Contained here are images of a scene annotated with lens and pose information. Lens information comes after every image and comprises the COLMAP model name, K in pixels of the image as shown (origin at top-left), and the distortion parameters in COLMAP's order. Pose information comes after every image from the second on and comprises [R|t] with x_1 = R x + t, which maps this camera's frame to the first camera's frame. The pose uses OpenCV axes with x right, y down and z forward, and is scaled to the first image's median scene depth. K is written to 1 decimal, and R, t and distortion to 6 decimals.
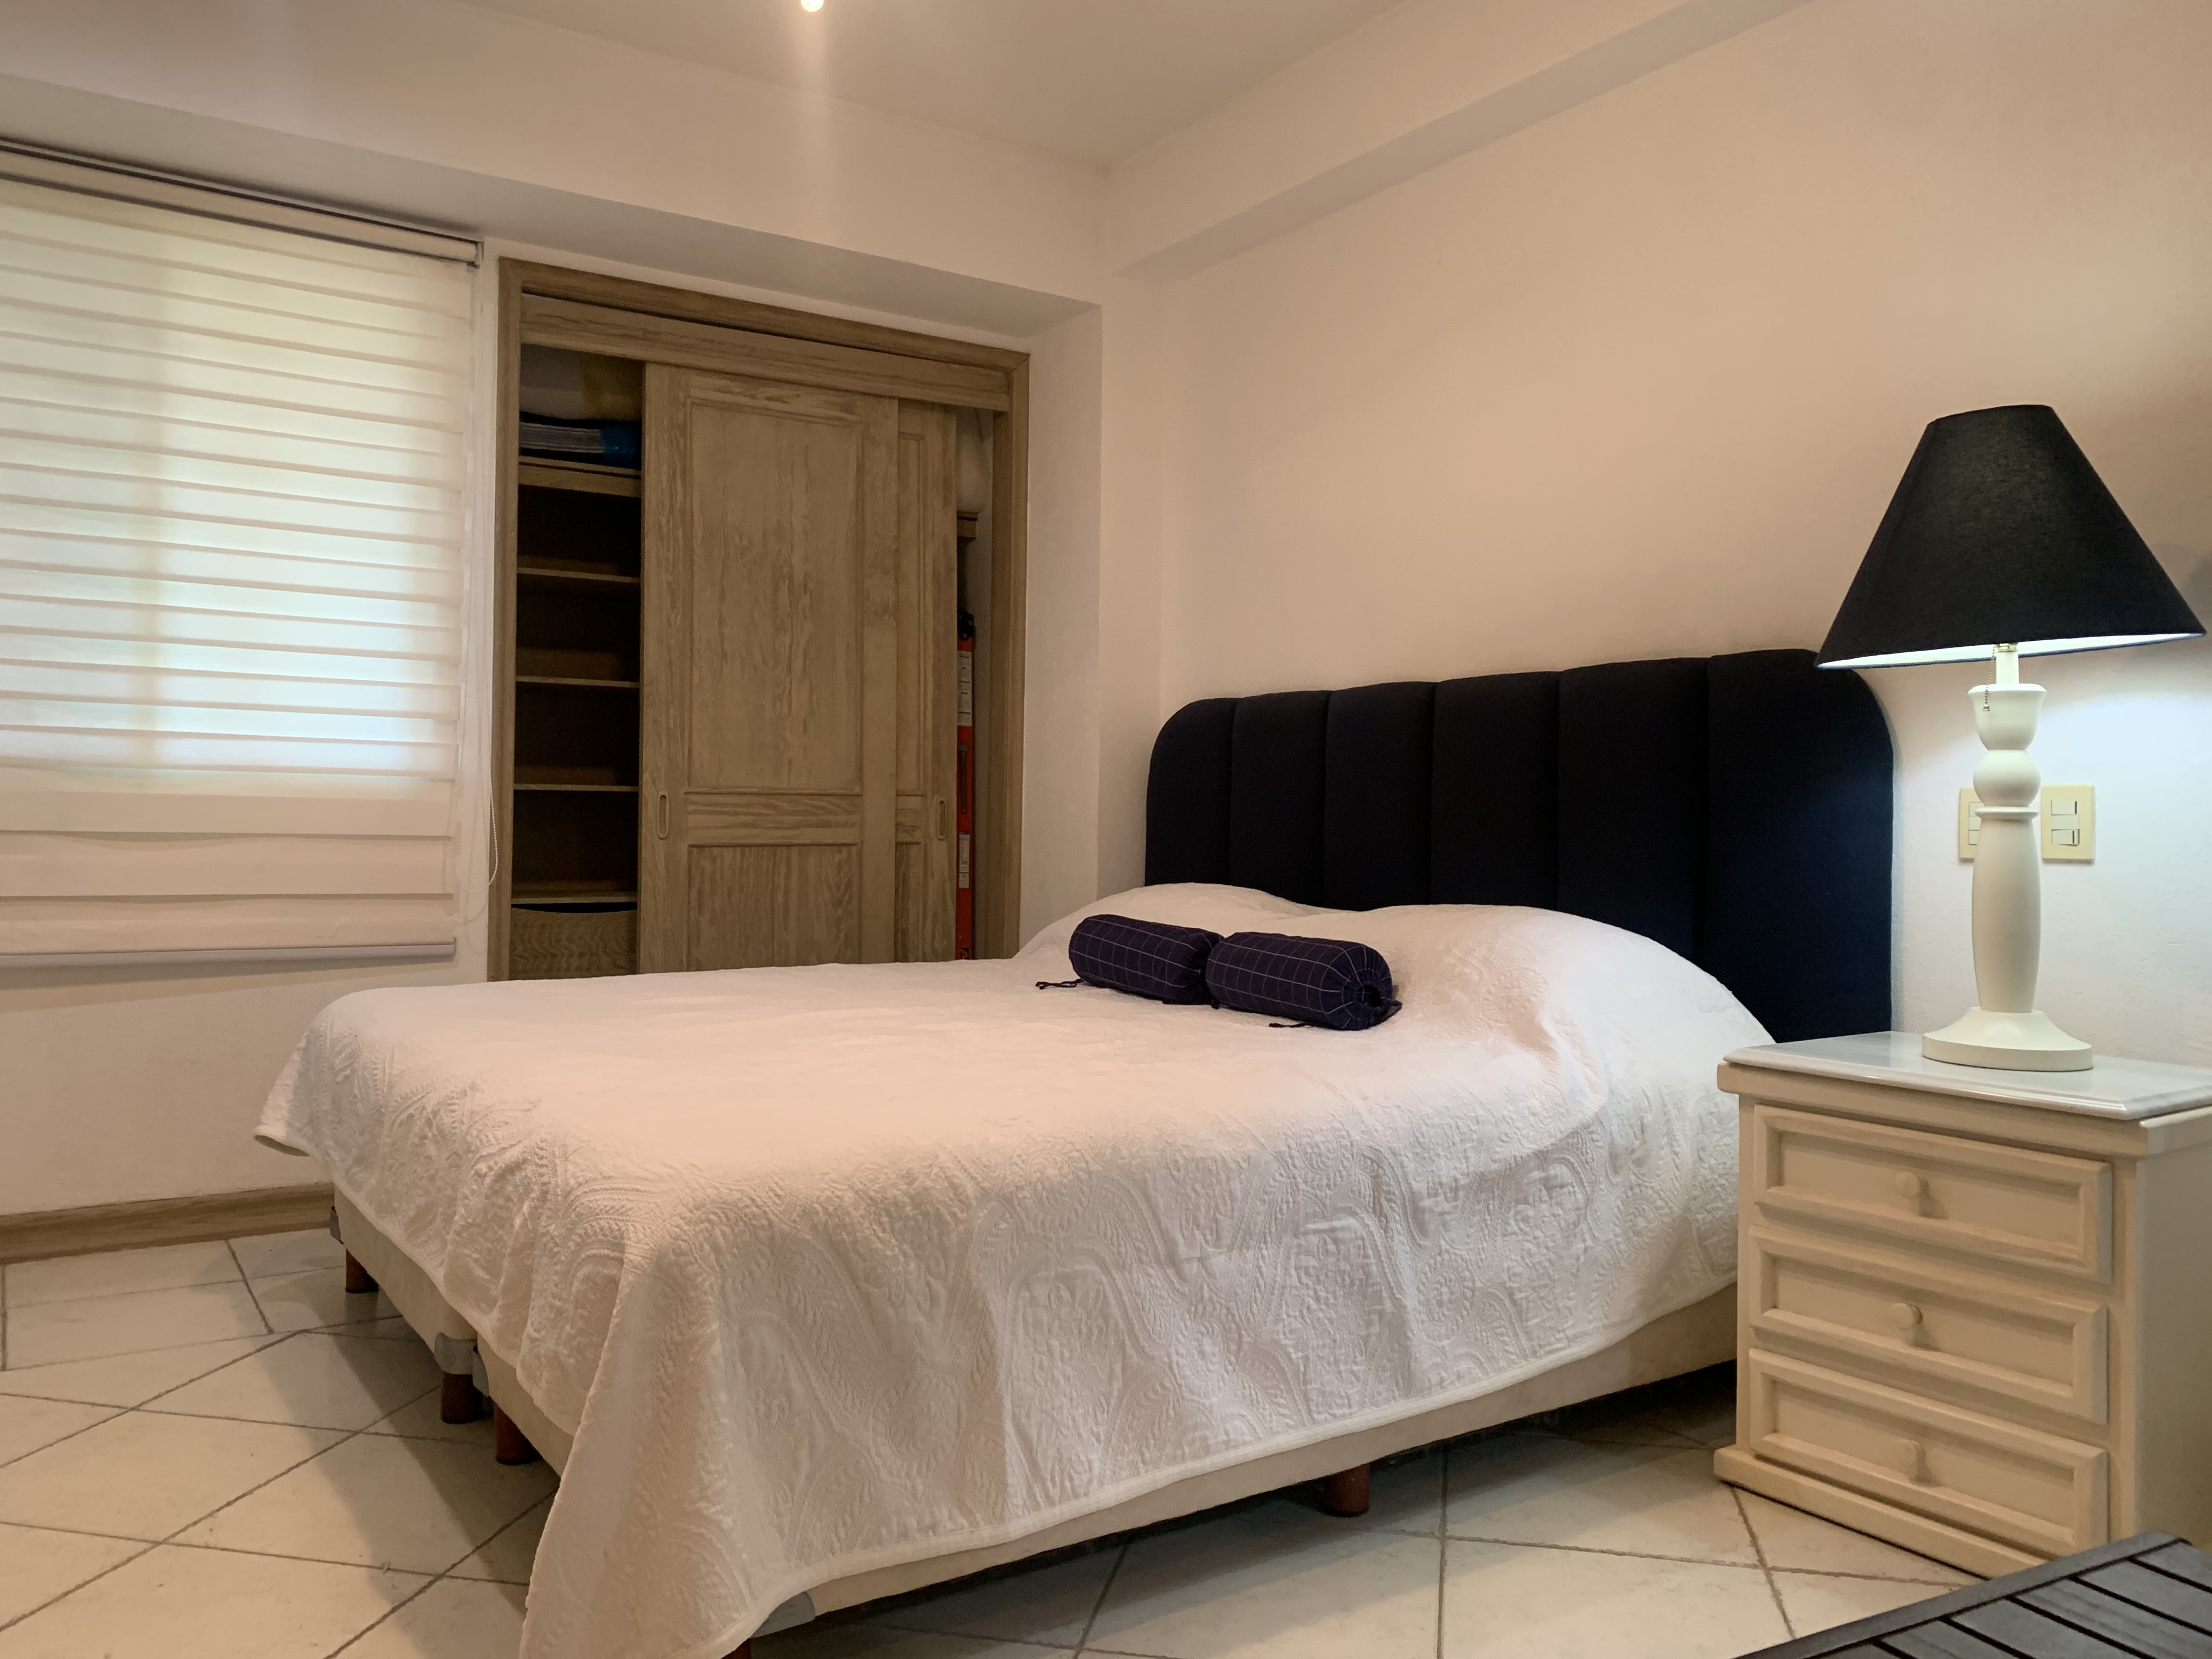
lens RADIAL K [[1688.7, 0, 1120.8], [0, 1688.7, 829.9], [0, 0, 1]] dist [0.023525, -0.027029]
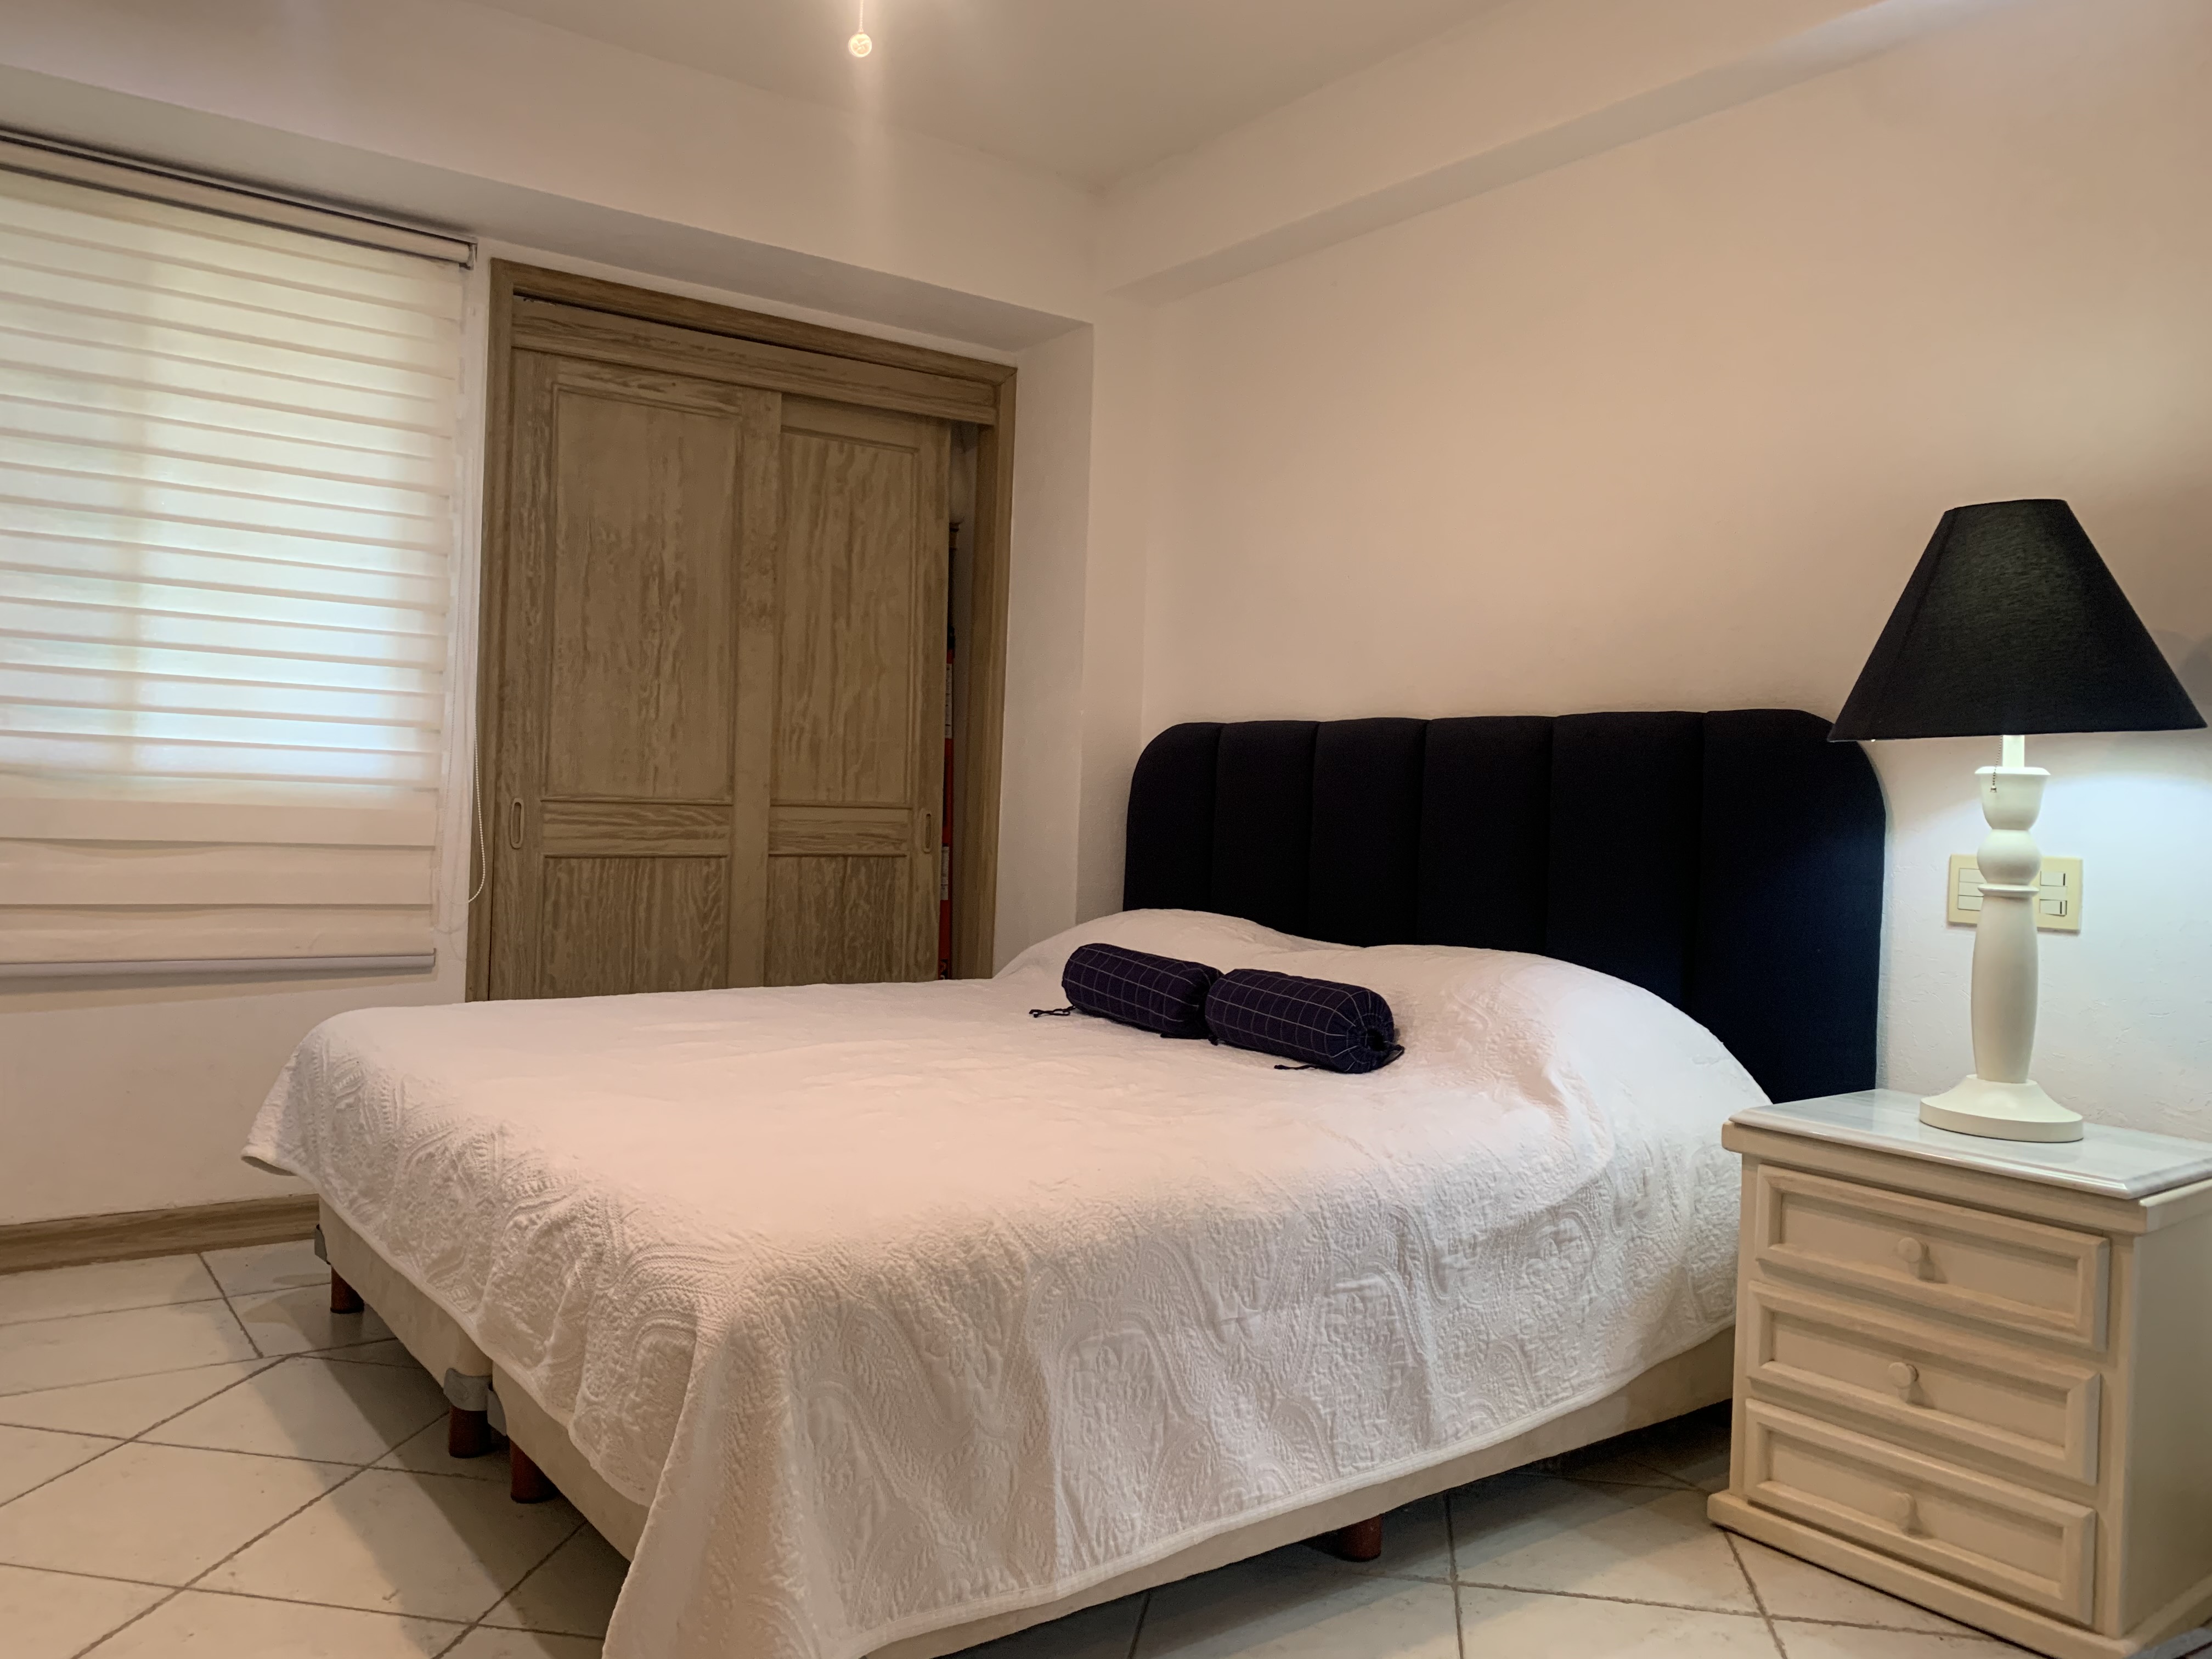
lens RADIAL K [[1688.7, 0, 1119.6], [0, 1688.7, 839.1], [0, 0, 1]] dist [0.023525, -0.027029]
pose [[0.998607, 0.023184, 0.047398, -0.066445], [-0.024054, 0.999551, 0.017867, -0.043951], [-0.046962, -0.018982, 0.998716, -0.009079]]
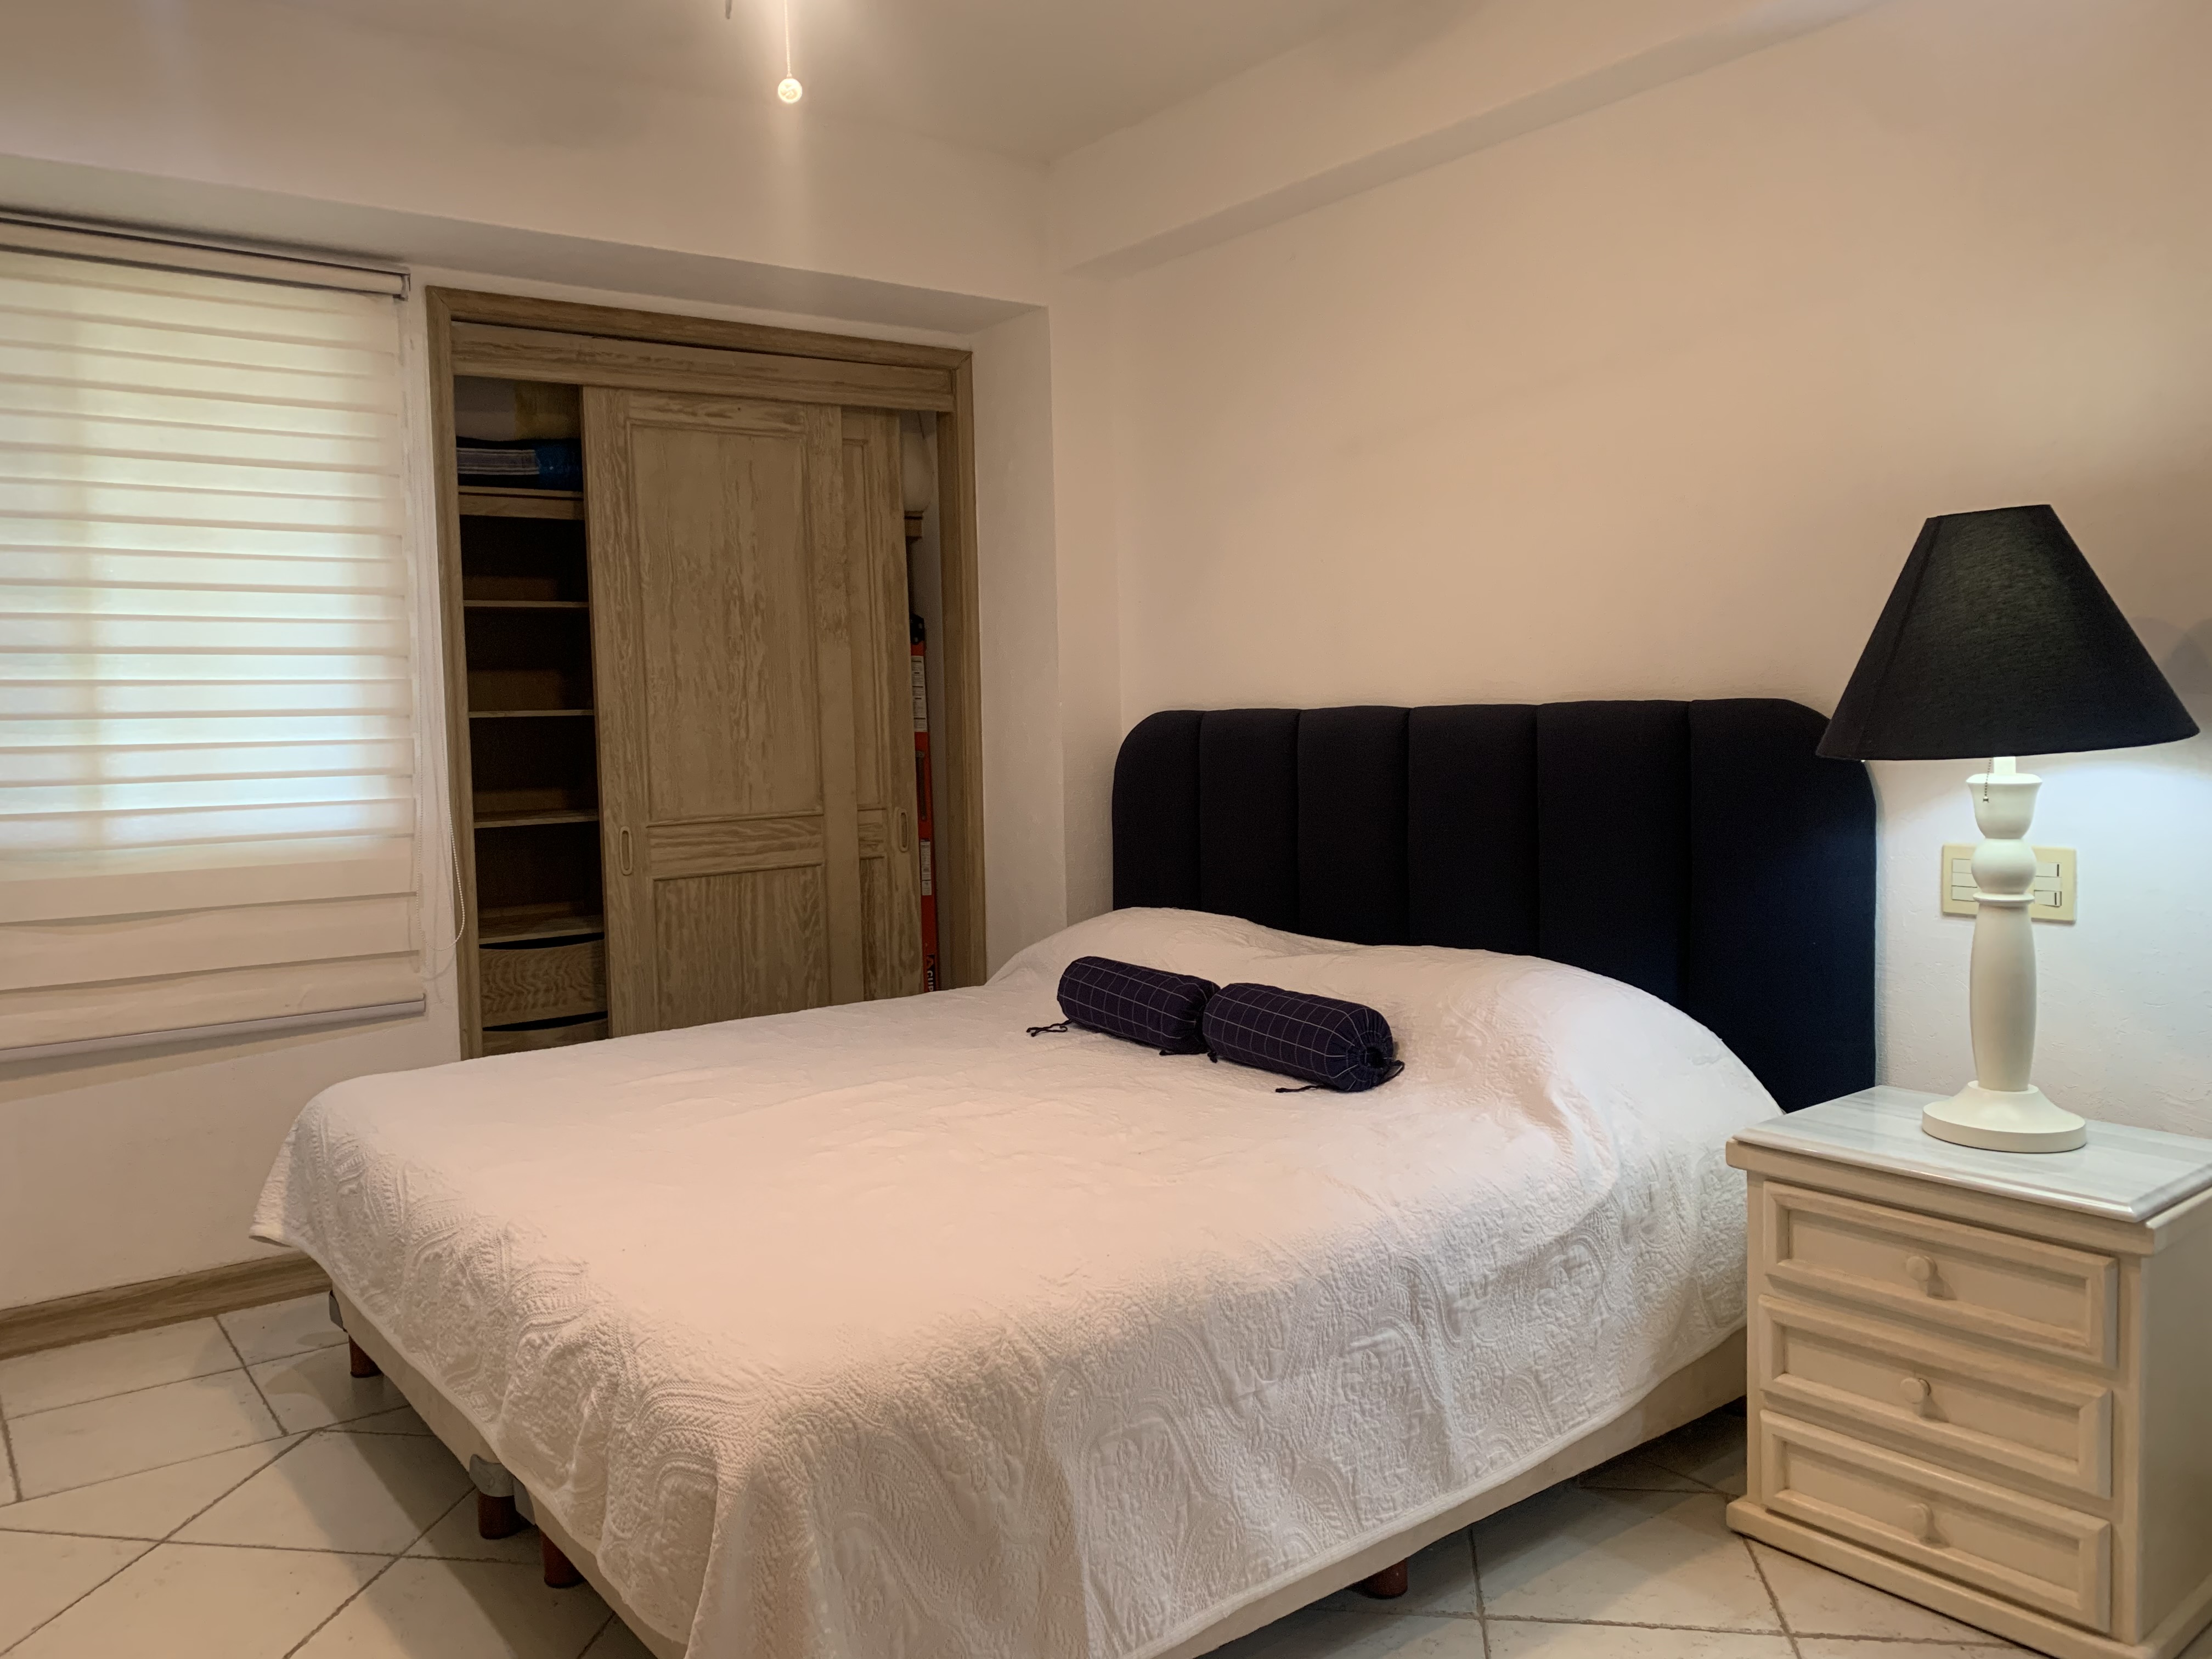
lens RADIAL K [[1688.7, 0, 1115.9], [0, 1688.7, 838.3], [0, 0, 1]] dist [0.023525, -0.027029]
pose [[0.997822, -0.039346, 0.052936, -0.065363], [0.035512, 0.996807, 0.071520, -0.131263], [-0.055581, -0.069485, 0.996033, 0.005680]]
